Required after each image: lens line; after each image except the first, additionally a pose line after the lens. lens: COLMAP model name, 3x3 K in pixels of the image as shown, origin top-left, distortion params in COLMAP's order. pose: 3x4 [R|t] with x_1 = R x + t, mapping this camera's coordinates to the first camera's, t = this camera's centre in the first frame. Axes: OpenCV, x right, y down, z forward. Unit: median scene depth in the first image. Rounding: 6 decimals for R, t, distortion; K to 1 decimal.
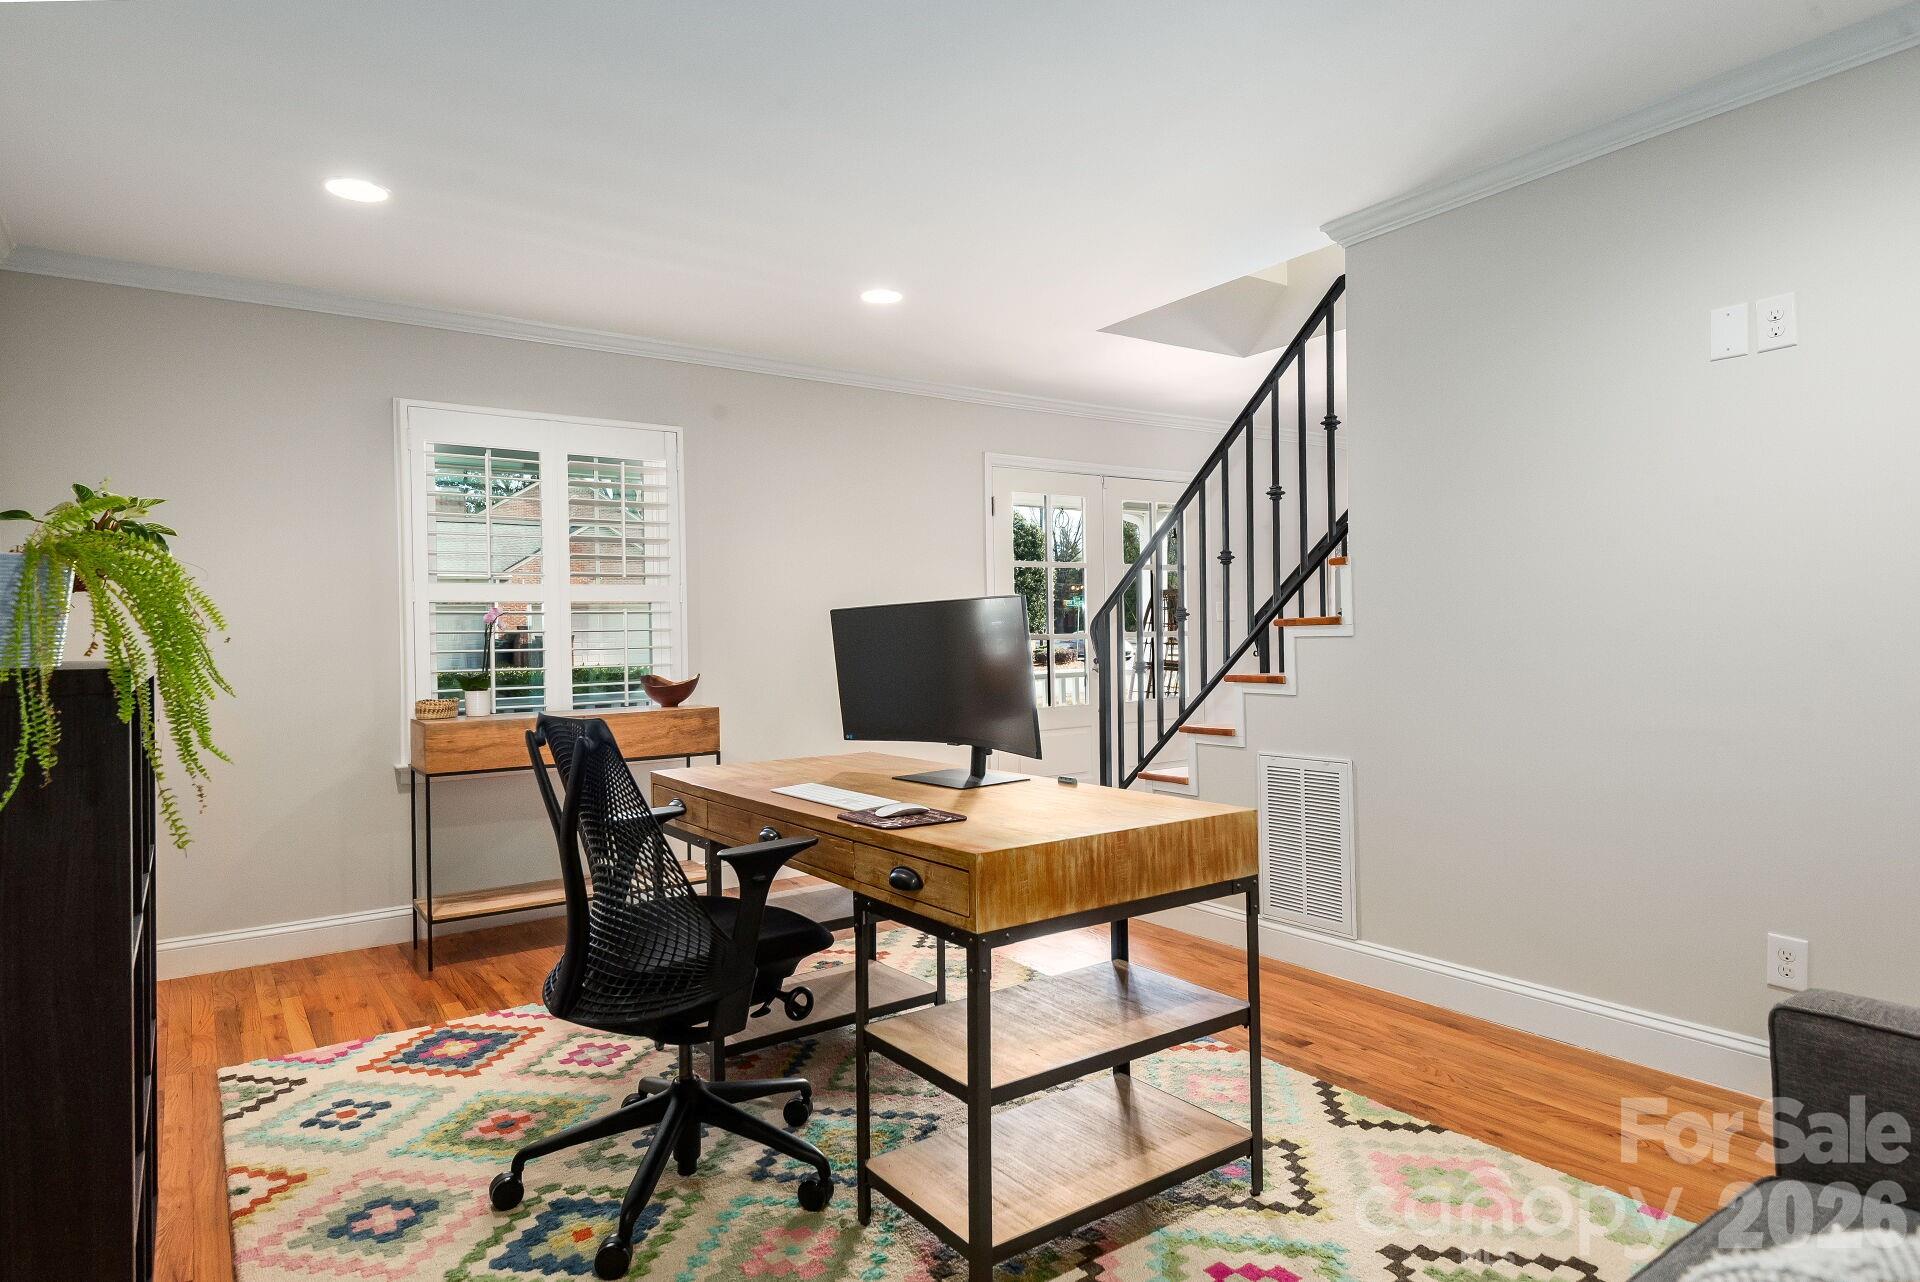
lens RADIAL K [[1085.4, 0, 966.8], [0, 1085.4, 640.2], [0, 0, 1]] dist [0.025831, -0.002286]
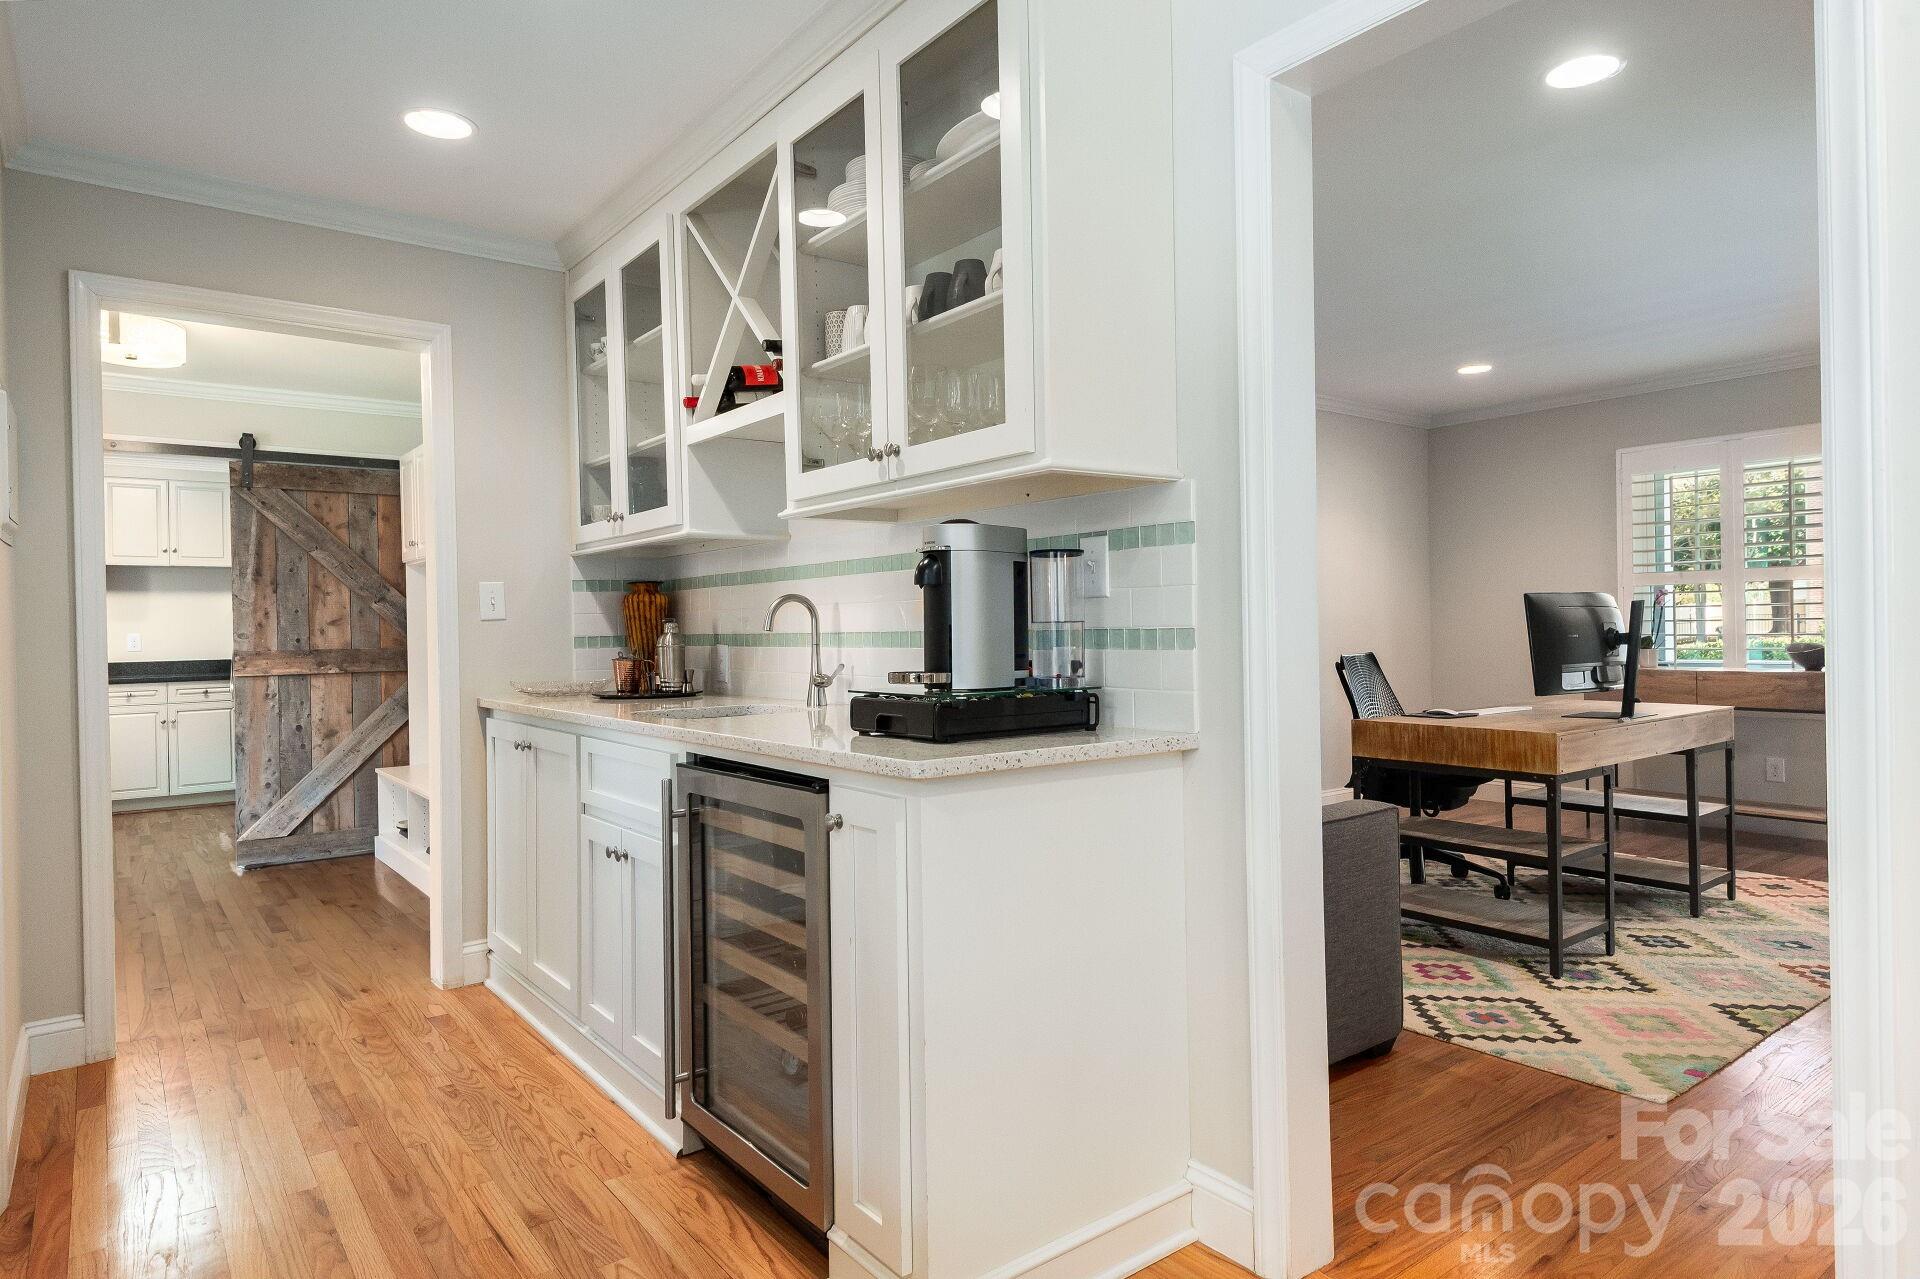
lens RADIAL K [[1085.4, 0, 962.0], [0, 1085.4, 645.1], [0, 0, 1]] dist [0.025831, -0.002286]
pose [[0.030752, 0.027980, -0.999135, 1.836007], [0.013983, 0.999498, 0.028420, -0.026196], [0.999429, -0.014845, 0.030345, 0.114968]]
